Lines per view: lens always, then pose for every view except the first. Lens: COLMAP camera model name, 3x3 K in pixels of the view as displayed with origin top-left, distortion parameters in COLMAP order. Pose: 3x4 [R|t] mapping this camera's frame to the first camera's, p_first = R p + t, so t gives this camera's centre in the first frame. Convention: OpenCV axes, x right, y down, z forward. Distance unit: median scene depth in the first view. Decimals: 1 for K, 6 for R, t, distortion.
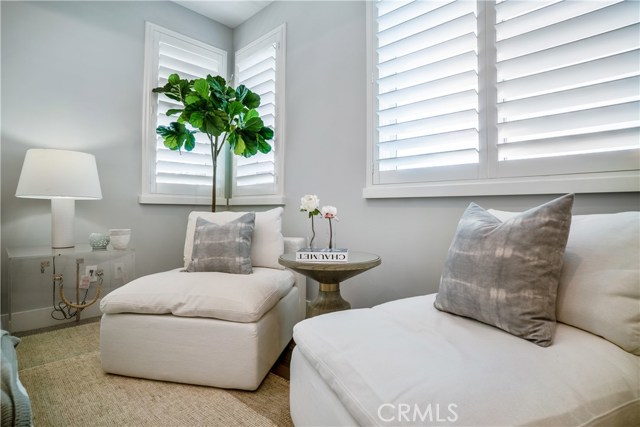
lens RADIAL K [[336.4, 0, 323.2], [0, 336.4, 211.4], [0, 0, 1]] dist [-0.061896, 0.021731]
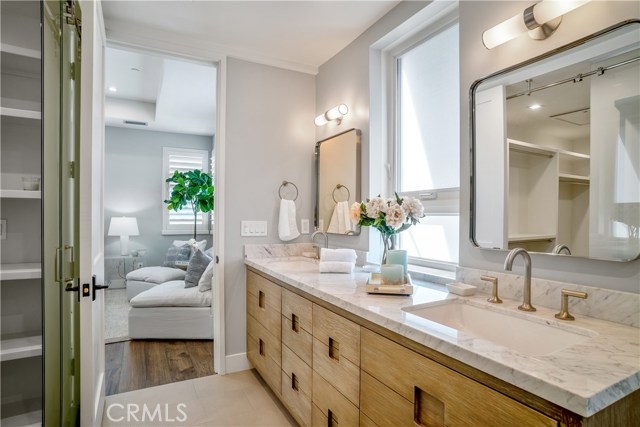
lens RADIAL K [[336.4, 0, 321.2], [0, 336.4, 218.5], [0, 0, 1]] dist [-0.061896, 0.021731]
pose [[0.954421, -0.001416, -0.298461, 1.301117], [0.004462, 0.999945, 0.009524, -0.175683], [0.298431, -0.010422, 0.954374, -0.891307]]
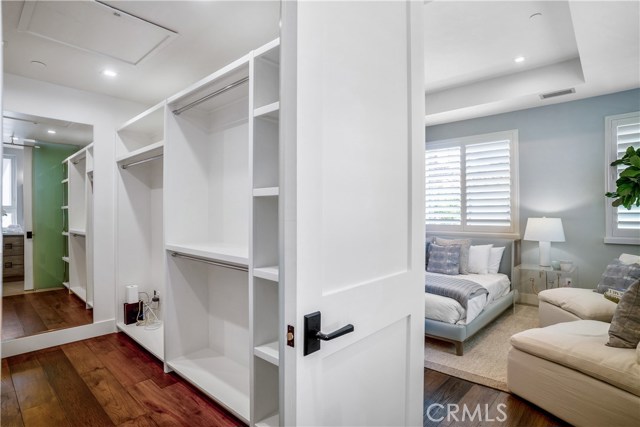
lens RADIAL K [[336.4, 0, 307.7], [0, 336.4, 215.2], [0, 0, 1]] dist [-0.061896, 0.021731]
pose [[0.013689, -0.008387, -0.999871, 1.074124], [0.002905, 0.999961, -0.008348, -0.172060], [0.999902, -0.002790, 0.013713, -0.415245]]
